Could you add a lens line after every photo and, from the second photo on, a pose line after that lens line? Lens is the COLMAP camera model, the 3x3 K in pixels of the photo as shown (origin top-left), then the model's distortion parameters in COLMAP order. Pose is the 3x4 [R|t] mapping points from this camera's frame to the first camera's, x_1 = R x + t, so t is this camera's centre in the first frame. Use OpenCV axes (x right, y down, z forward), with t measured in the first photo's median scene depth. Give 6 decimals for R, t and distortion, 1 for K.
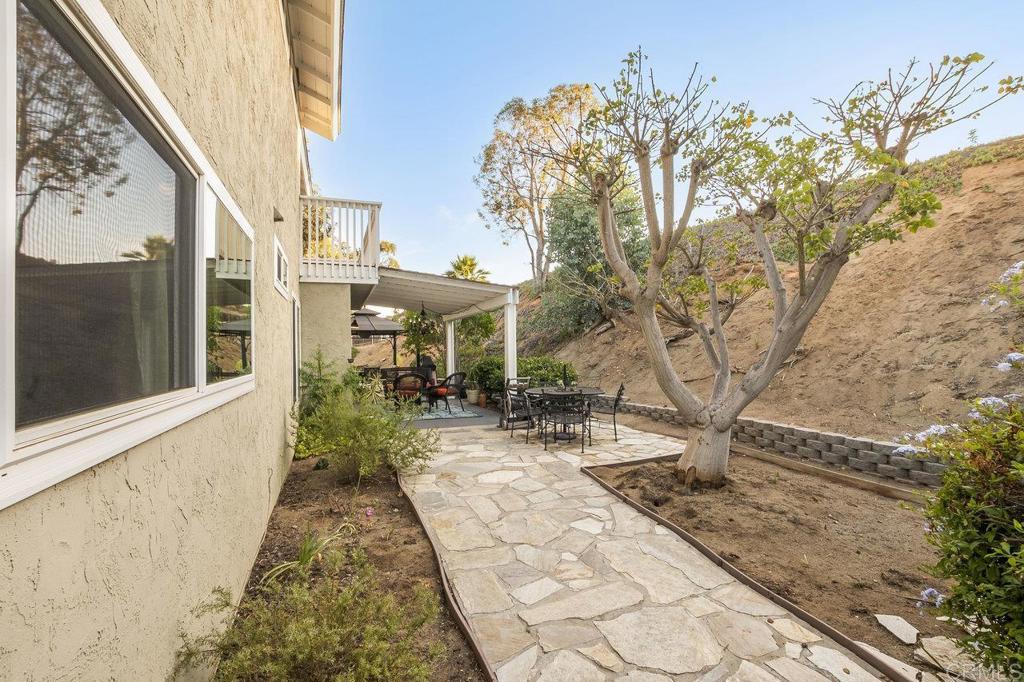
lens RADIAL K [[454.1, 0, 510.0], [0, 454.1, 339.5], [0, 0, 1]] dist [-0.036298, 0.006710]
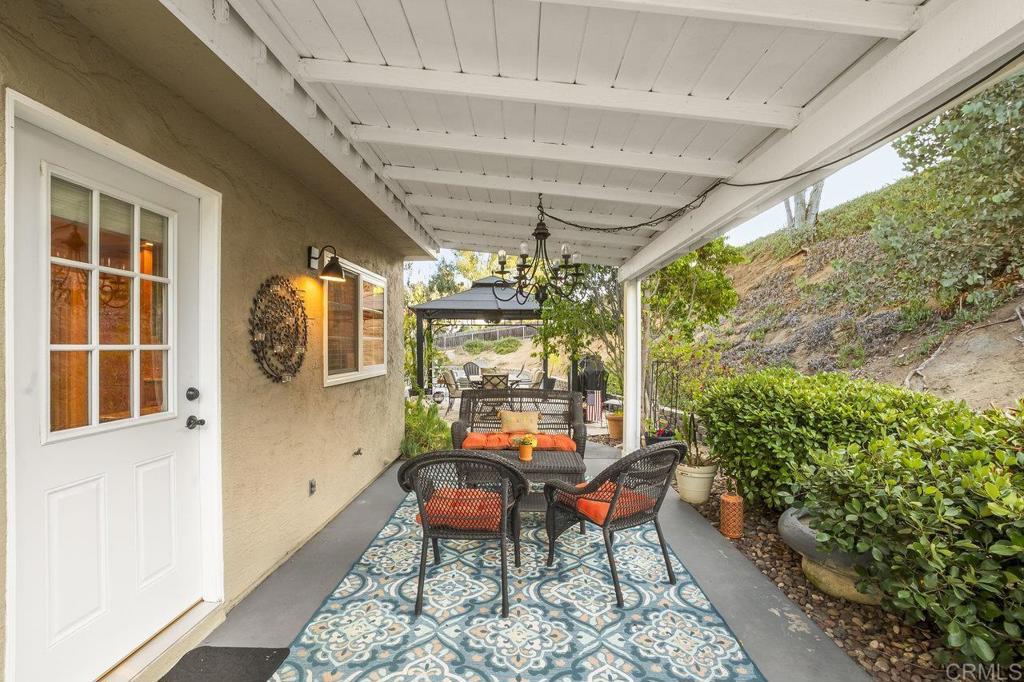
lens RADIAL K [[449.3, 0, 511.6], [0, 449.3, 346.1], [0, 0, 1]] dist [-0.027601, 0.000716]
pose [[0.927375, 0.022274, -0.373469, -0.084343], [-0.011243, 0.999435, 0.031688, 0.006549], [0.373963, -0.025187, 0.927101, 0.593171]]
